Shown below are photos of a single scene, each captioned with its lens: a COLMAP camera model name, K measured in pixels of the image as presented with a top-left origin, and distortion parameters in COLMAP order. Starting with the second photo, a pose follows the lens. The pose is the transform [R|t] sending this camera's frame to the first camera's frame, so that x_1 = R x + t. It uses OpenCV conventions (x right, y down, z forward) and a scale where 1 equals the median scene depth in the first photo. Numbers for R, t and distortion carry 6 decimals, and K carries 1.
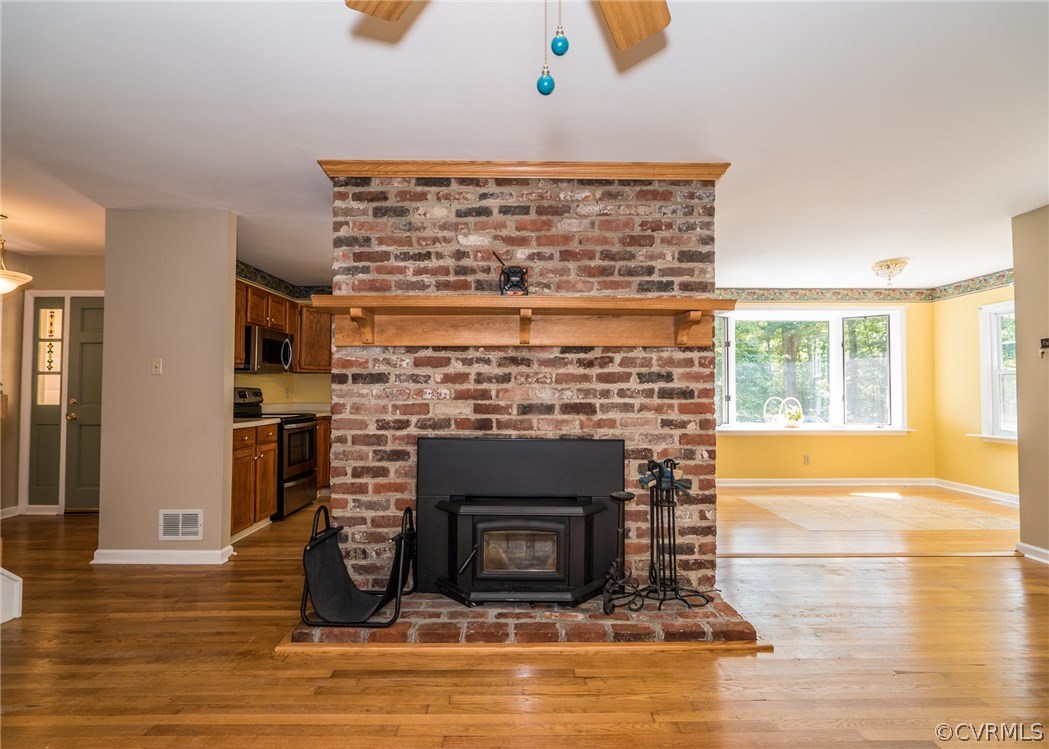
lens RADIAL K [[509.1, 0, 524.5], [0, 509.1, 374.5], [0, 0, 1]] dist [-0.006401, 0.000117]
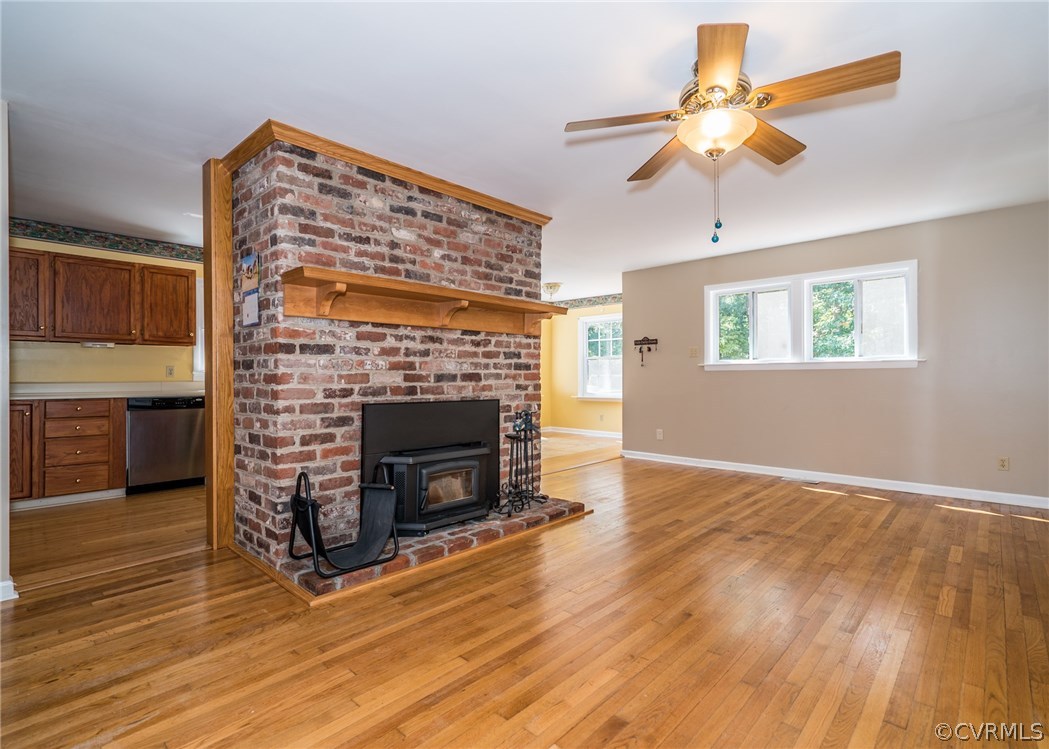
lens RADIAL K [[504.6, 0, 537.4], [0, 504.6, 374.2], [0, 0, 1]] dist [-0.002335, 0.000569]
pose [[0.684672, -0.001954, 0.728849, -0.739416], [-0.021949, 0.999488, 0.023297, 0.024507], [-0.728521, -0.031948, 0.684278, -0.031824]]
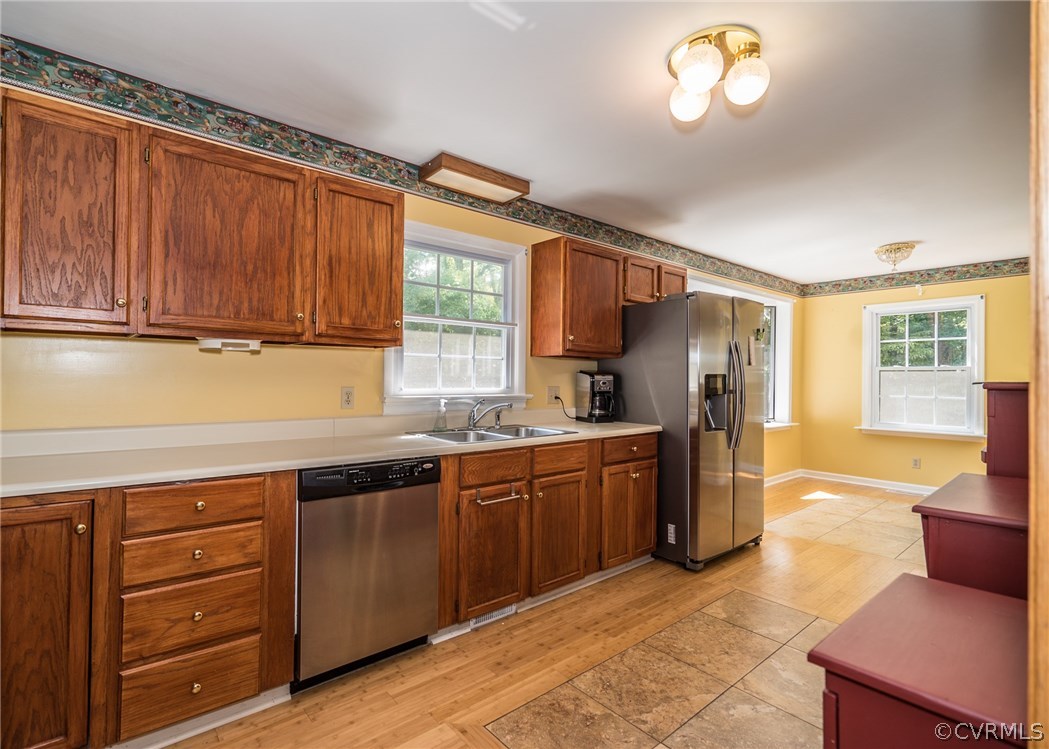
lens RADIAL K [[506.6, 0, 504.5], [0, 506.6, 374.3], [0, 0, 1]] dist [-0.002835, 0.000434]
pose [[0.779991, 0.010791, 0.625697, -0.677468], [-0.031059, 0.999287, 0.021484, 0.014445], [-0.625019, -0.036191, 0.779770, 1.283322]]
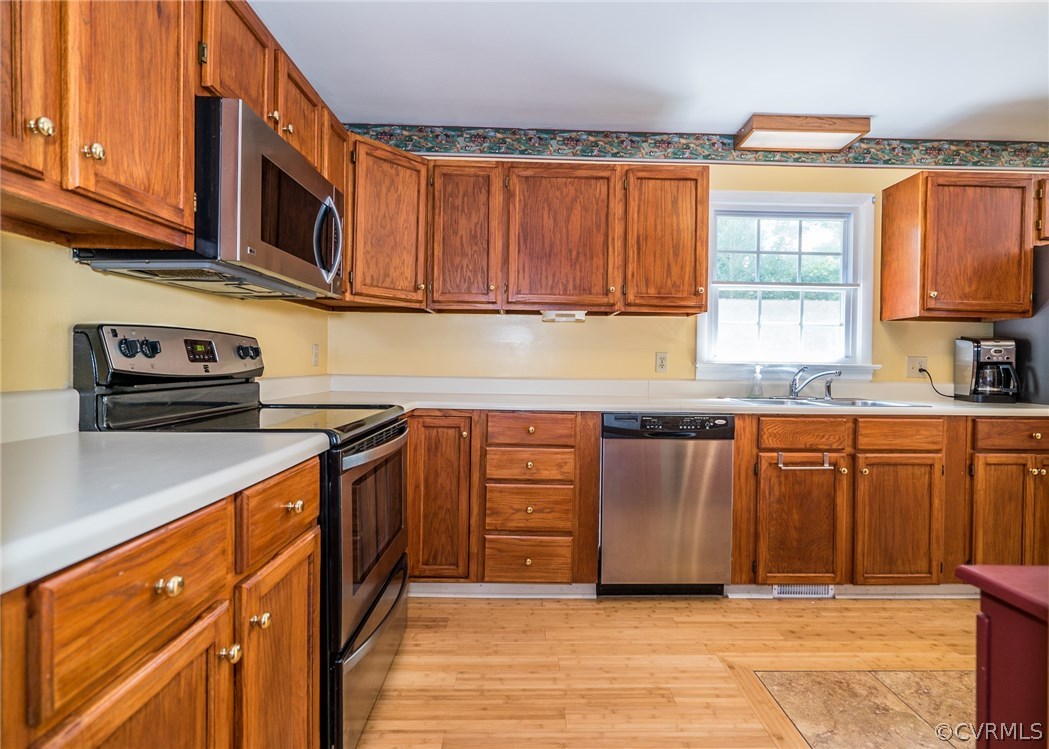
lens RADIAL K [[516.3, 0, 535.9], [0, 516.3, 368.2], [0, 0, 1]] dist [-0.002752, 0.000716]
pose [[0.999845, 0.012089, 0.012832, -0.588220], [-0.012584, 0.999154, 0.039165, 0.060317], [-0.012347, -0.039320, 0.999150, 1.140730]]
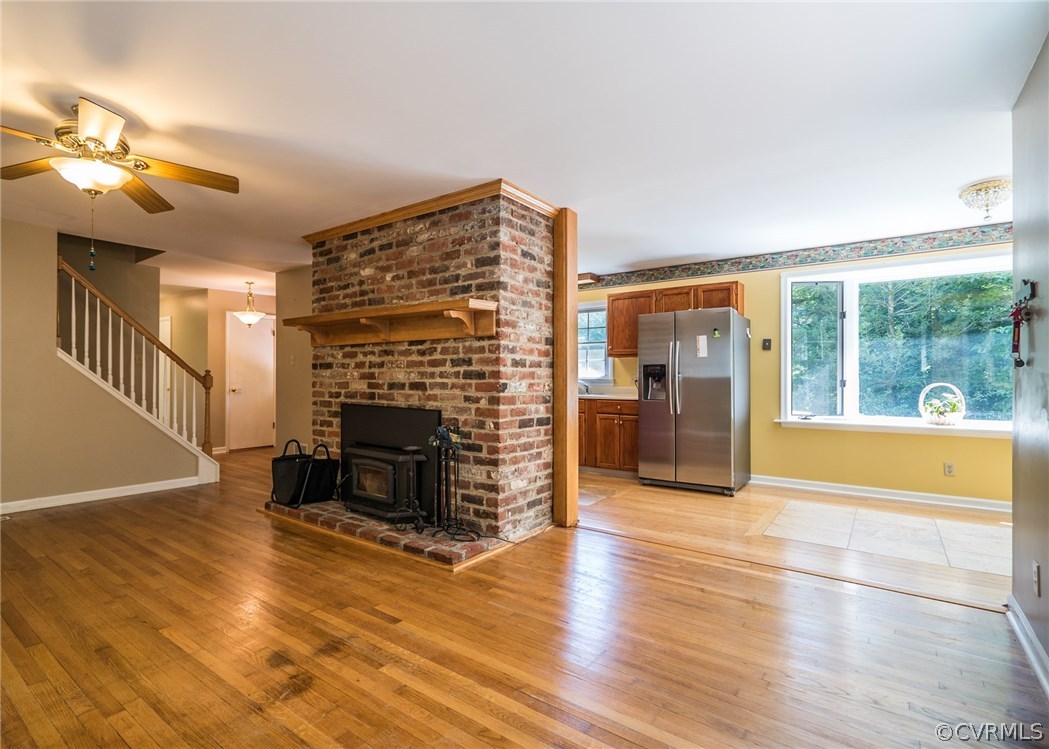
lens RADIAL K [[519.2, 0, 481.0], [0, 519.2, 375.1], [0, 0, 1]] dist [-0.003452, -0.000112]
pose [[0.774734, -0.002094, -0.632284, 1.114275], [0.018987, 0.999621, 0.019955, 0.012729], [0.632002, -0.027465, 0.774480, 0.031393]]
